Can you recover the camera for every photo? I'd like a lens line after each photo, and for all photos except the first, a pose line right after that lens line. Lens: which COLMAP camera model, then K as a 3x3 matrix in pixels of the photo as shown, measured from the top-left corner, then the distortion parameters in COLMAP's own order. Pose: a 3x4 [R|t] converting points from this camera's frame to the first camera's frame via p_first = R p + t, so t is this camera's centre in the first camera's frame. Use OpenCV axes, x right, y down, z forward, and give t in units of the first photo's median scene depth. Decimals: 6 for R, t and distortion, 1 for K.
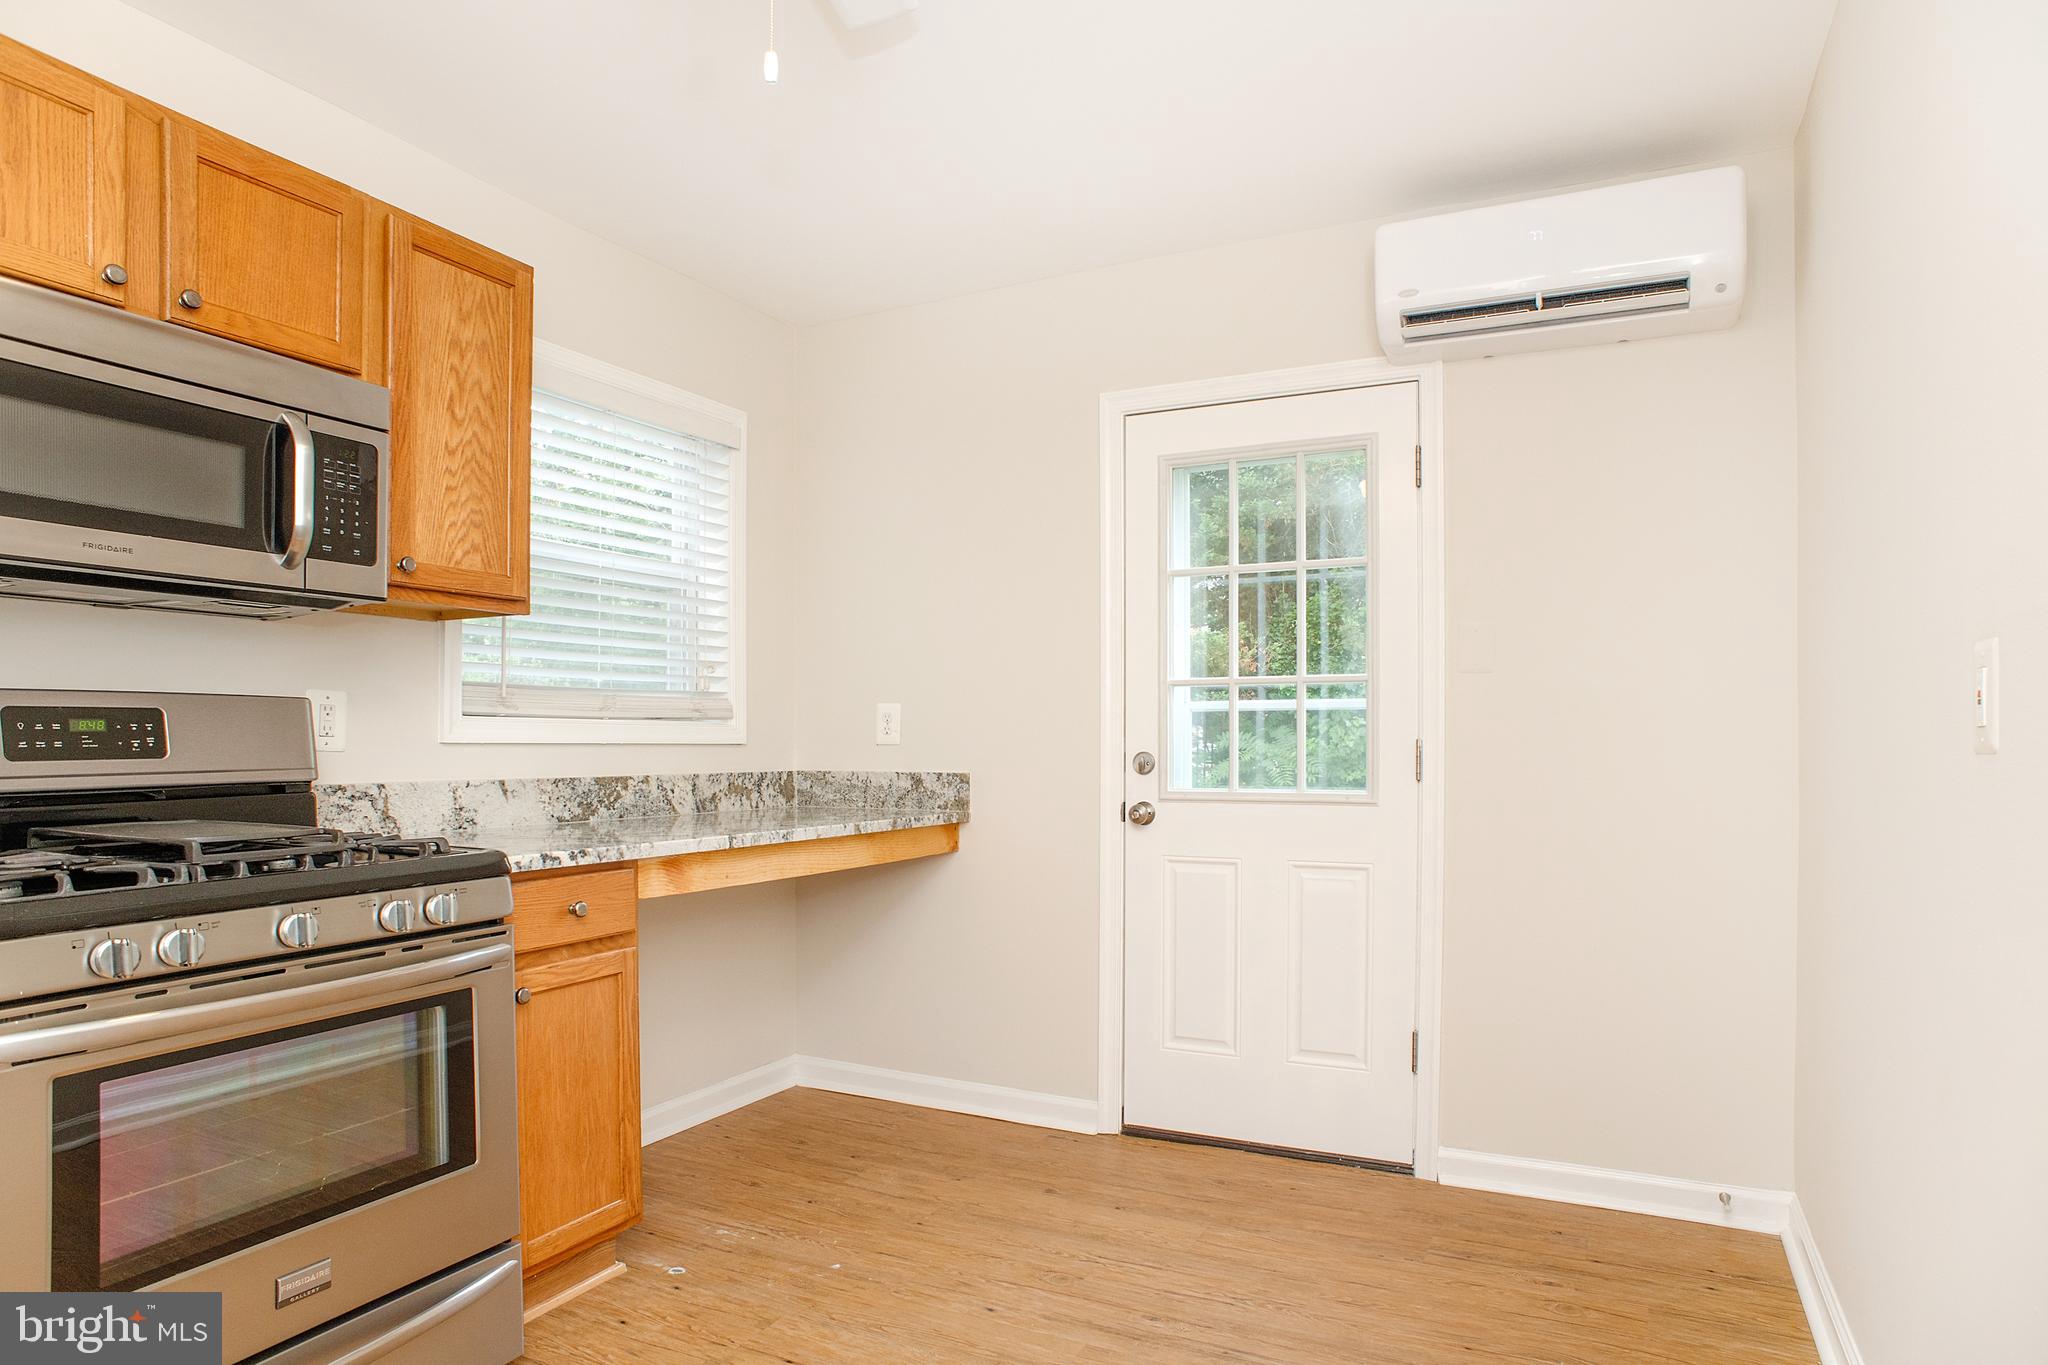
lens RADIAL K [[1190.0, 0, 1019.5], [0, 1190.0, 758.2], [0, 0, 1]] dist [-0.077139, 0.044349]
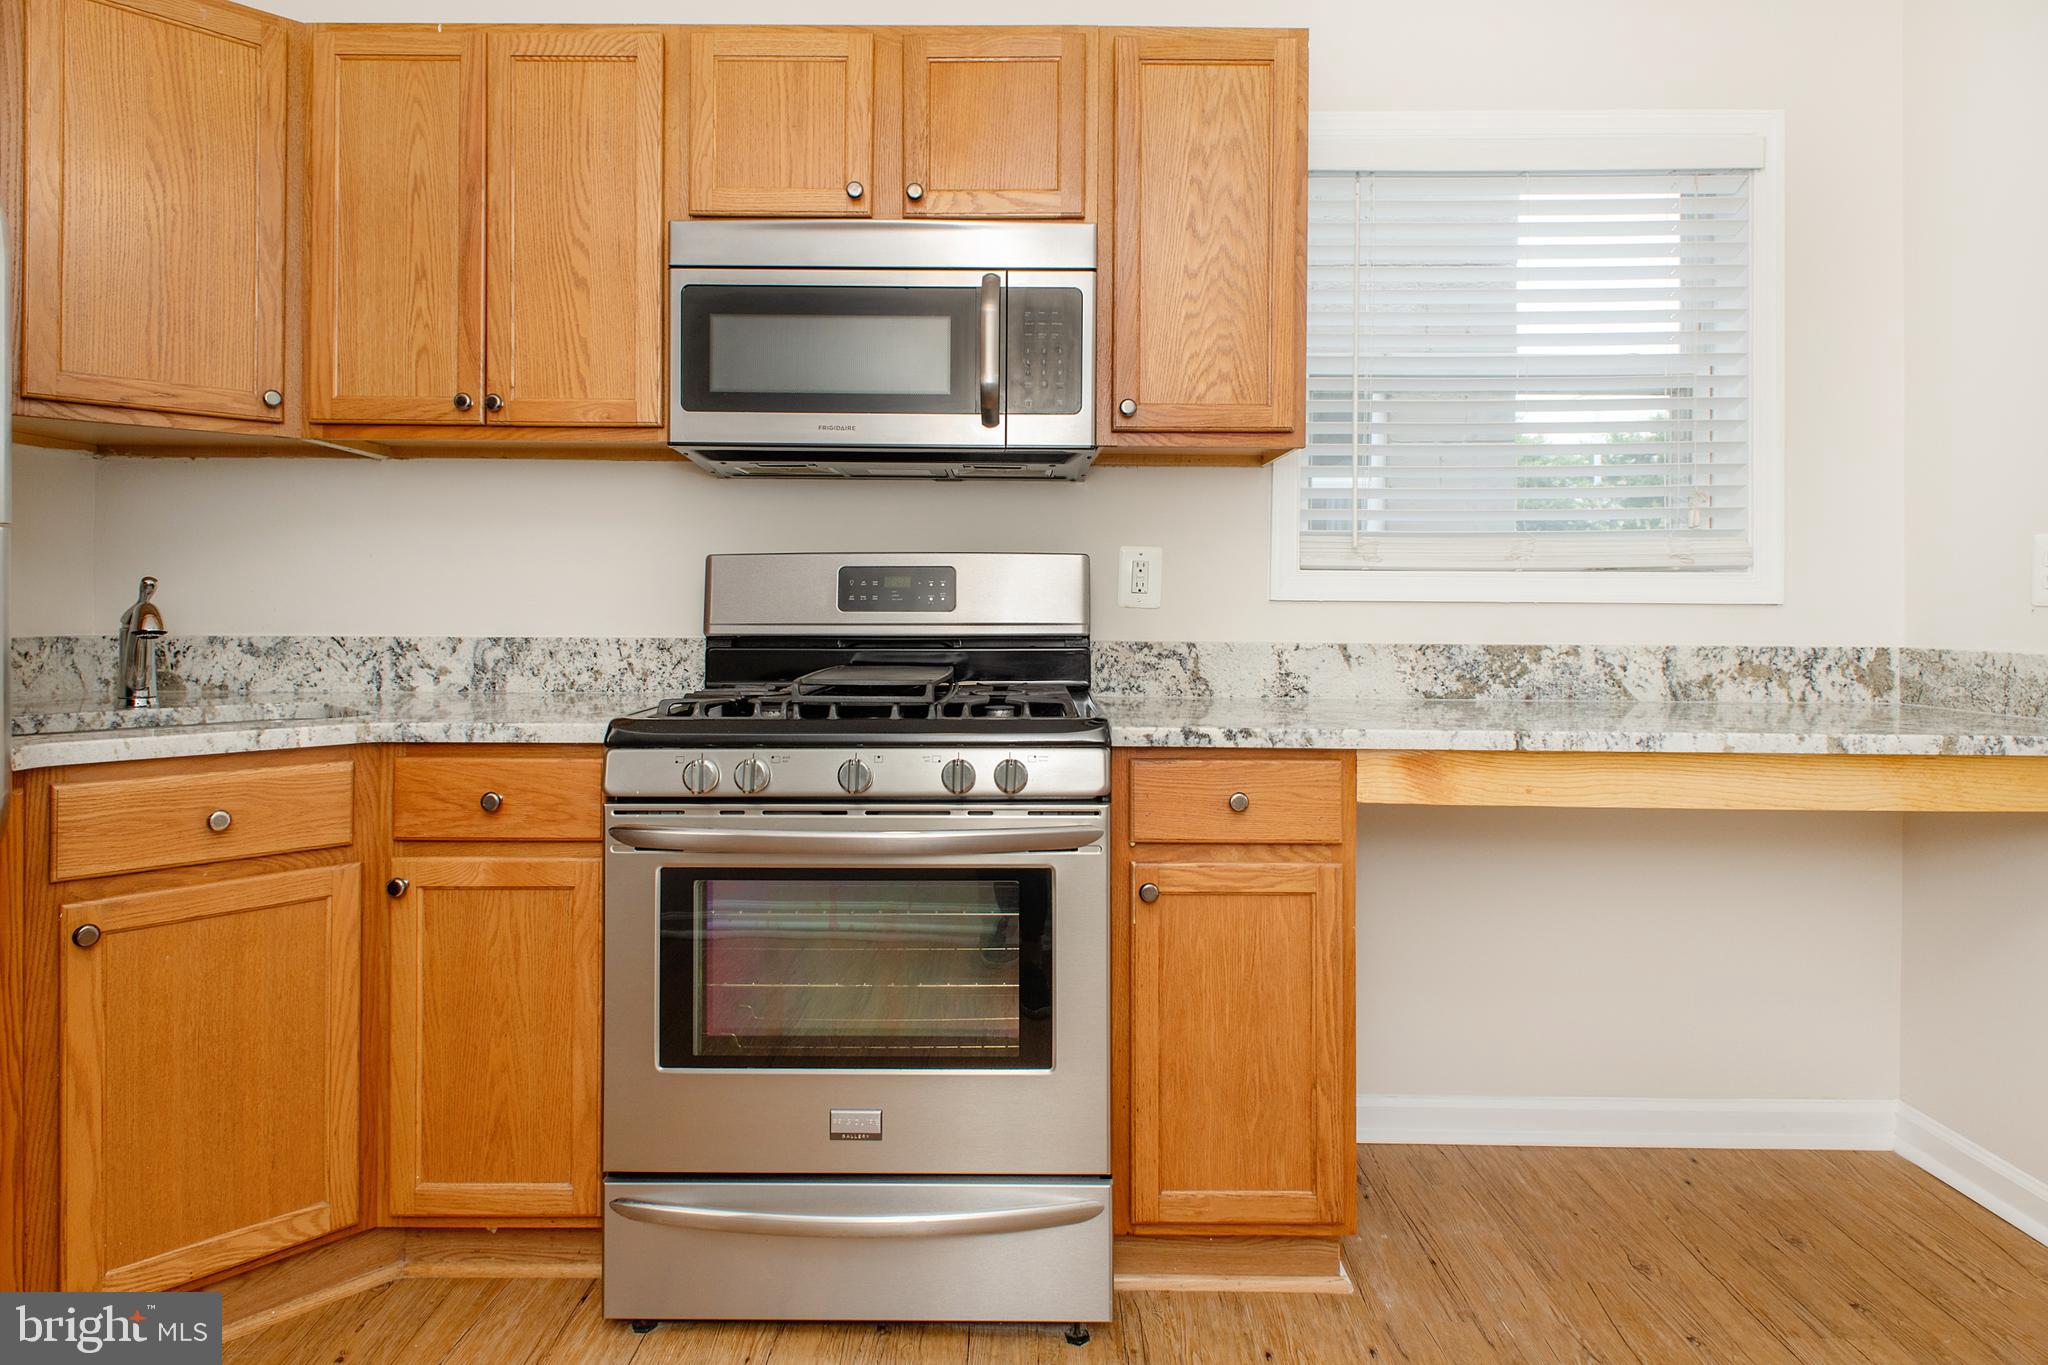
lens RADIAL K [[1198.5, 0, 1005.8], [0, 1198.5, 604.5], [0, 0, 1]] dist [0.023436, -0.009454]
pose [[0.453403, -0.000683, -0.891305, 0.255611], [-0.017675, 0.999796, -0.009757, 0.003287], [0.891130, 0.020177, 0.453298, 0.424796]]
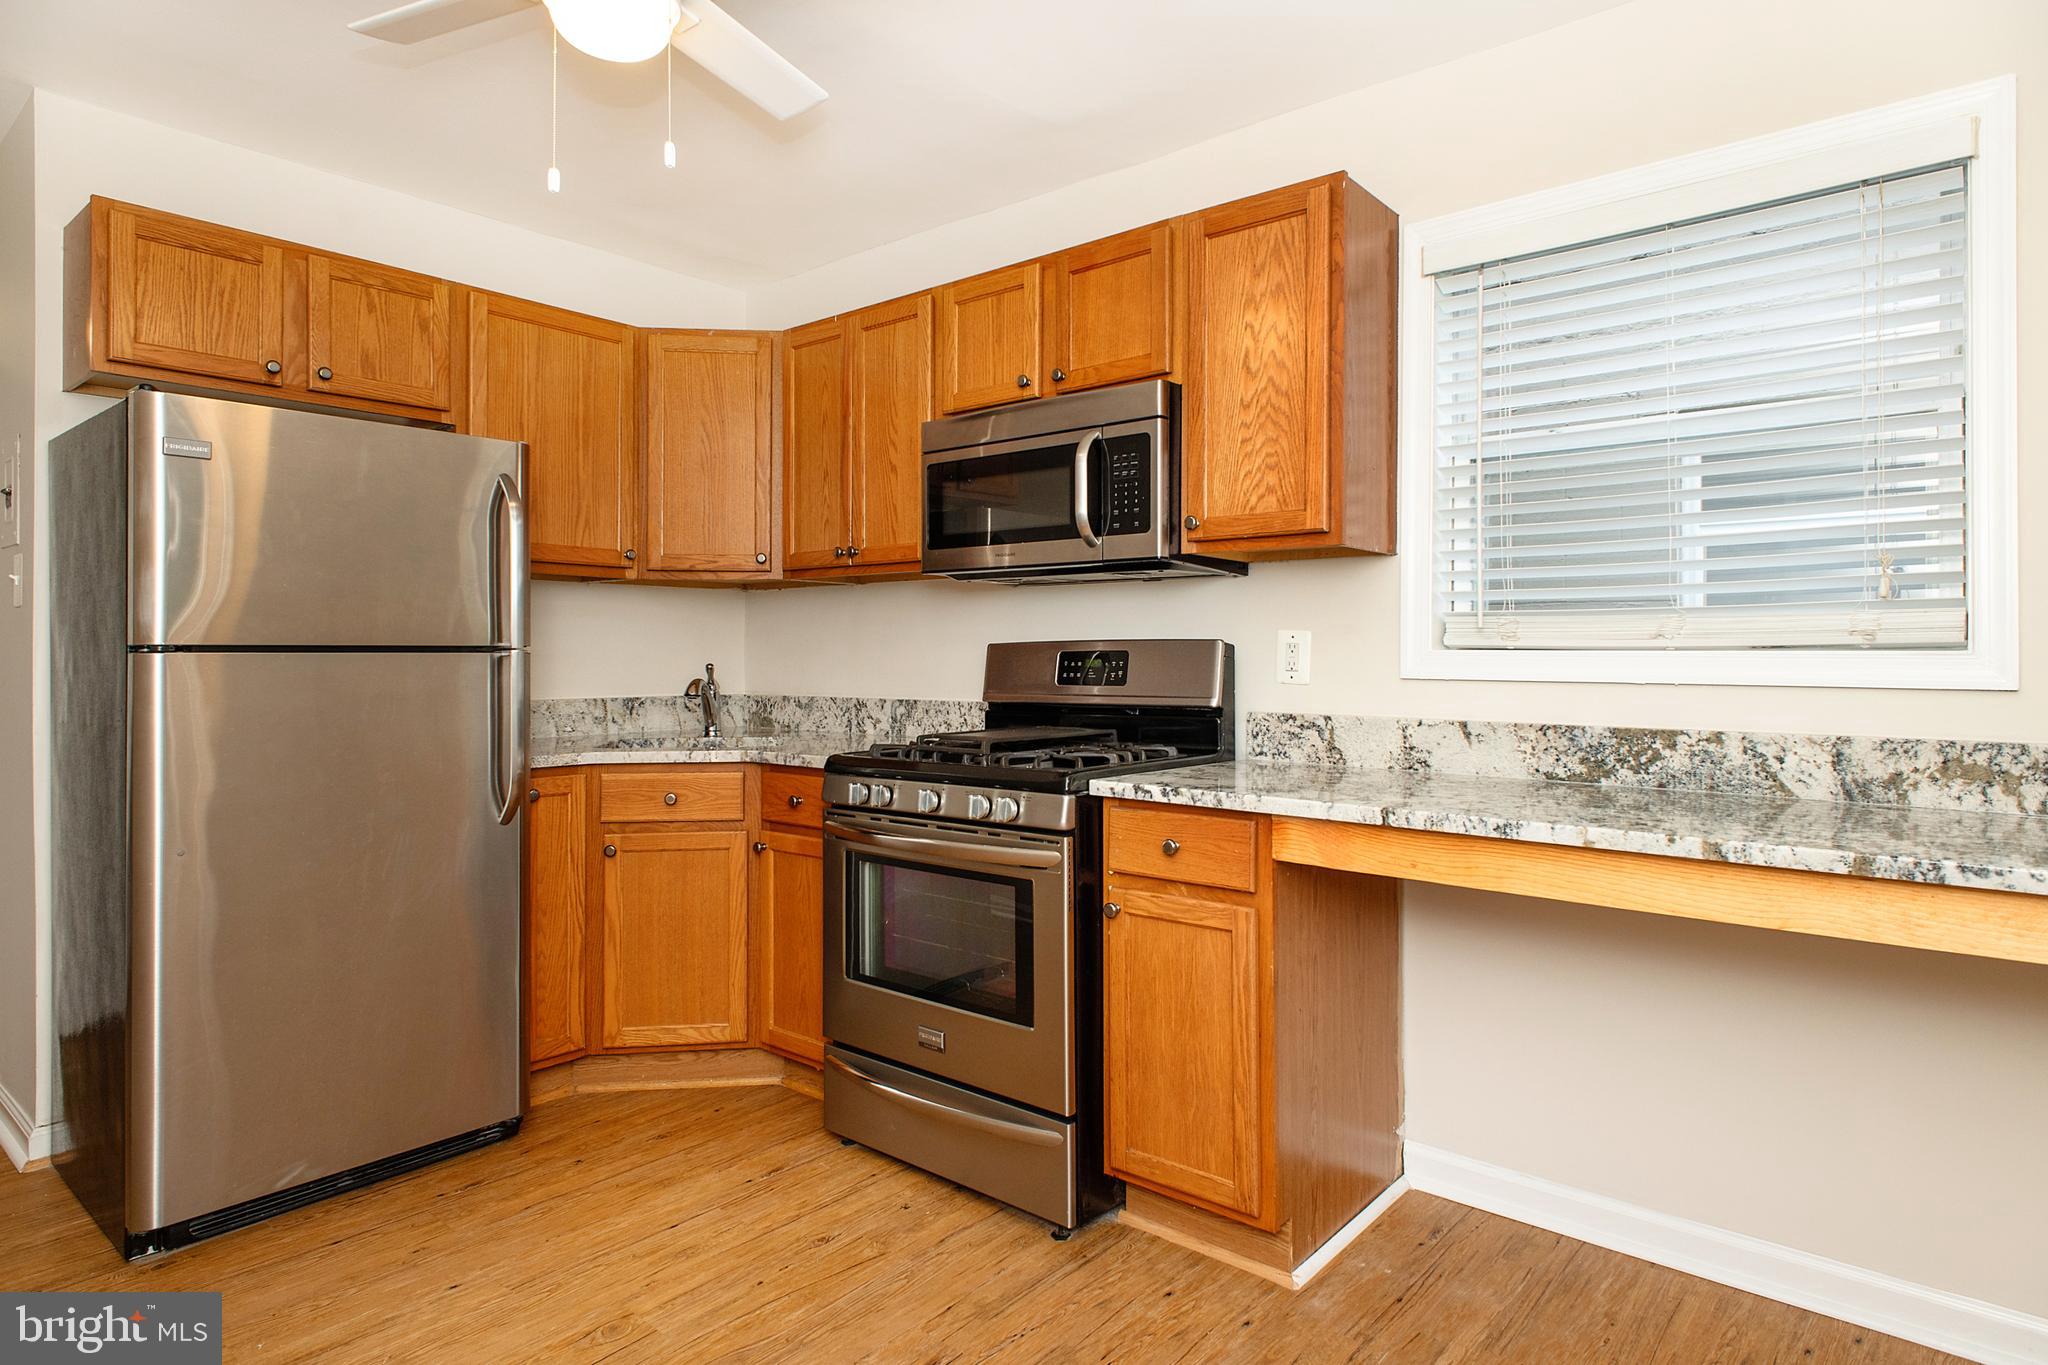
lens RADIAL K [[1143.6, 0, 1030.7], [0, 1143.6, 651.4], [0, 0, 1]] dist [0.034659, -0.000969]
pose [[-0.217331, -0.006004, -0.976080, 0.537117], [-0.015287, 0.999879, -0.002747, -0.030116], [0.975978, 0.014325, -0.217396, 0.966935]]
